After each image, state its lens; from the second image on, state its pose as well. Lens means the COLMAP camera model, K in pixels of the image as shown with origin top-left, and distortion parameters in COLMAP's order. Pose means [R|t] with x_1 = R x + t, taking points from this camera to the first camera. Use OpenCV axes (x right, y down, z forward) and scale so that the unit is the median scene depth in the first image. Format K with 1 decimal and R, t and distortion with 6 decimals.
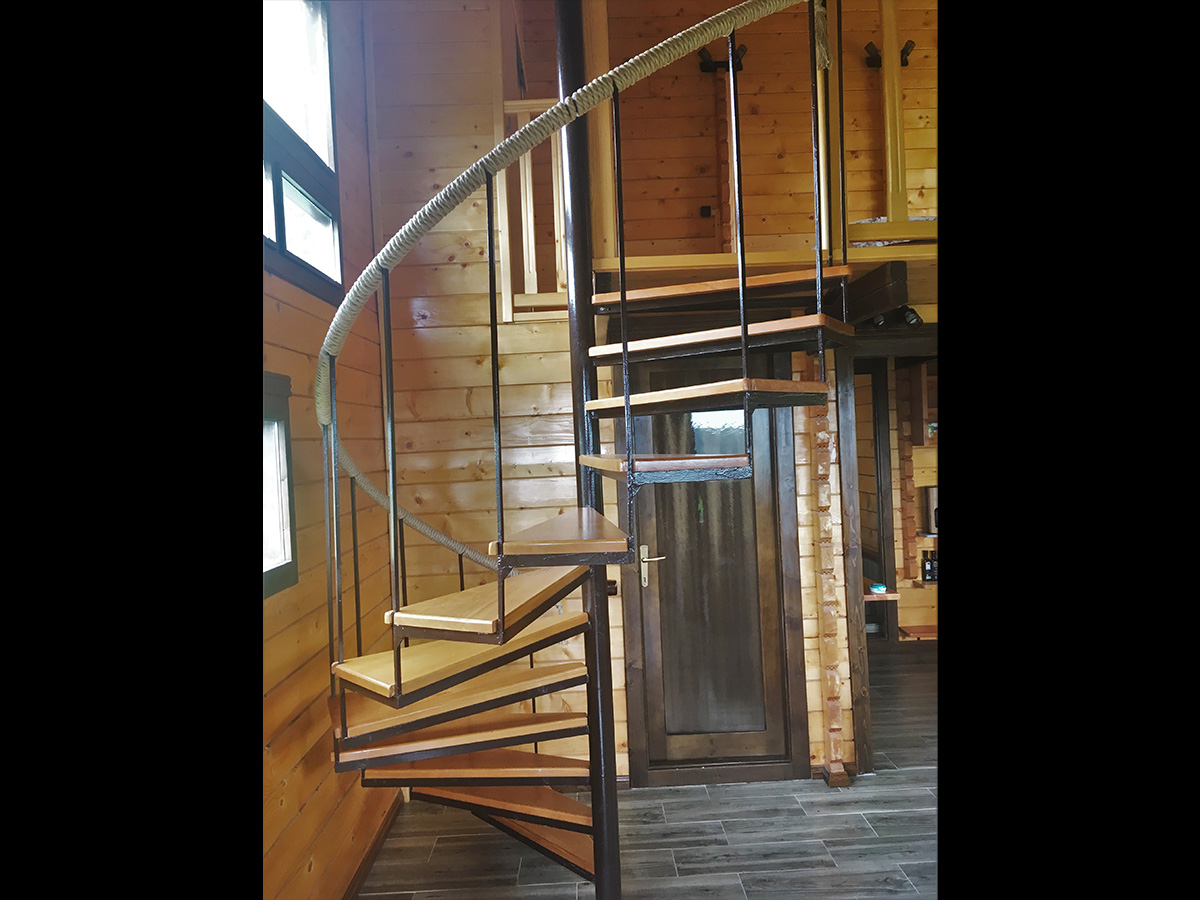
lens RADIAL K [[764.4, 0, 600.0], [0, 764.4, 450.0], [0, 0, 1]] dist [0.068493, -0.097058]
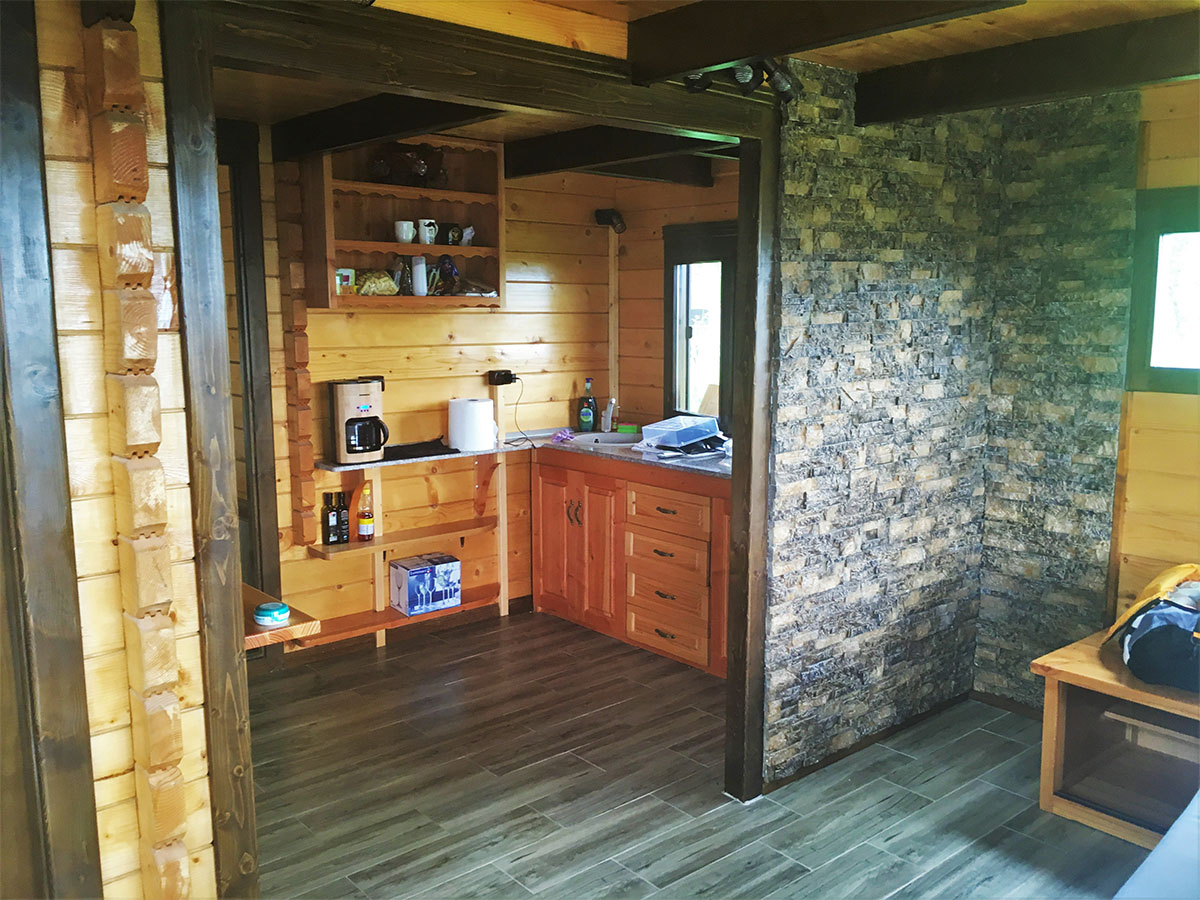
lens RADIAL K [[1020.6, 0, 600.0], [0, 1020.6, 450.0], [0, 0, 1]] dist [0.076006, -0.097699]
pose [[0.762641, -0.051036, 0.644806, 0.132629], [-0.026581, 0.993567, 0.110079, 0.013928], [-0.646276, -0.101090, 0.756378, 0.461087]]
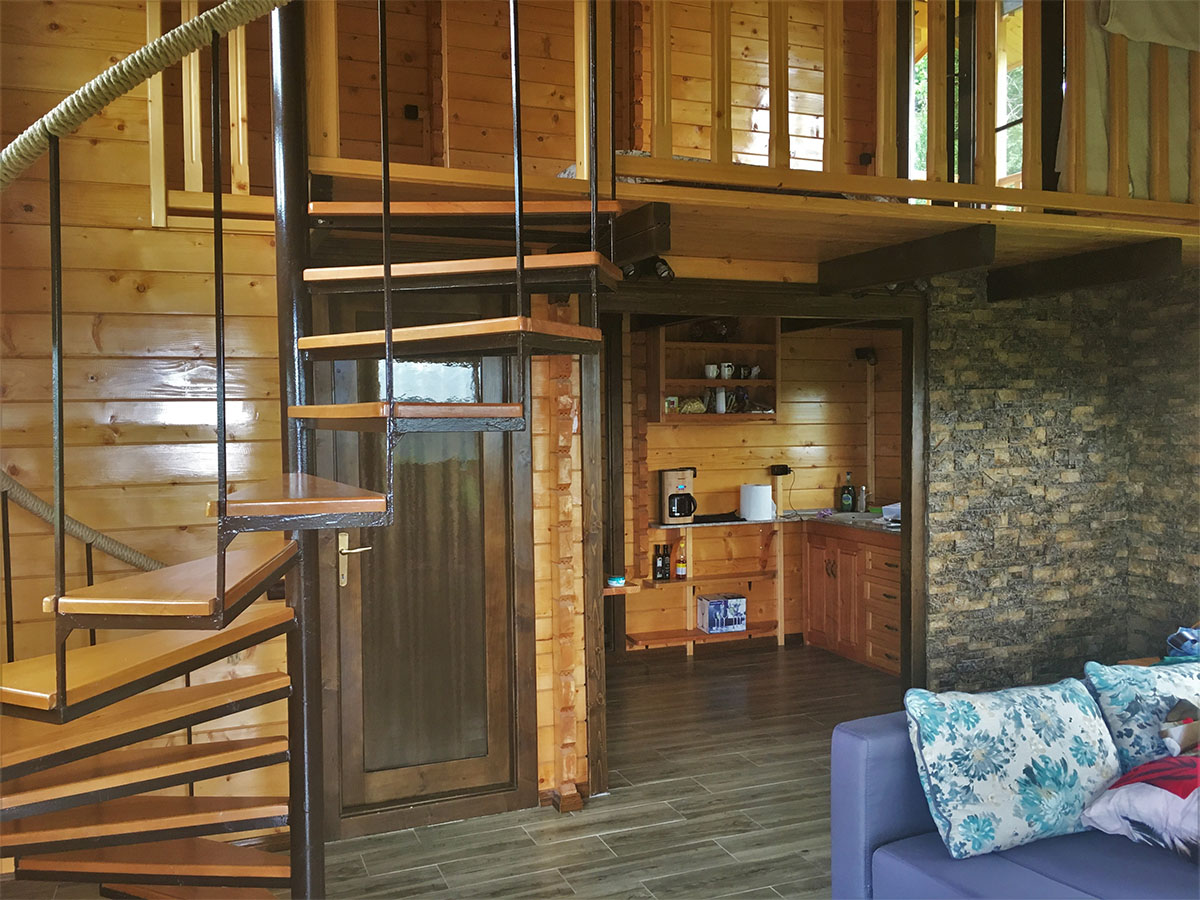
lens RADIAL K [[1020.6, 0, 600.0], [0, 1020.6, 450.0], [0, 0, 1]] dist [0.076006, -0.097699]
pose [[0.934773, 0.020347, 0.354661, -0.071040], [-0.025628, 0.999620, 0.010199, 0.023089], [-0.354319, -0.018623, 0.934939, -0.066722]]
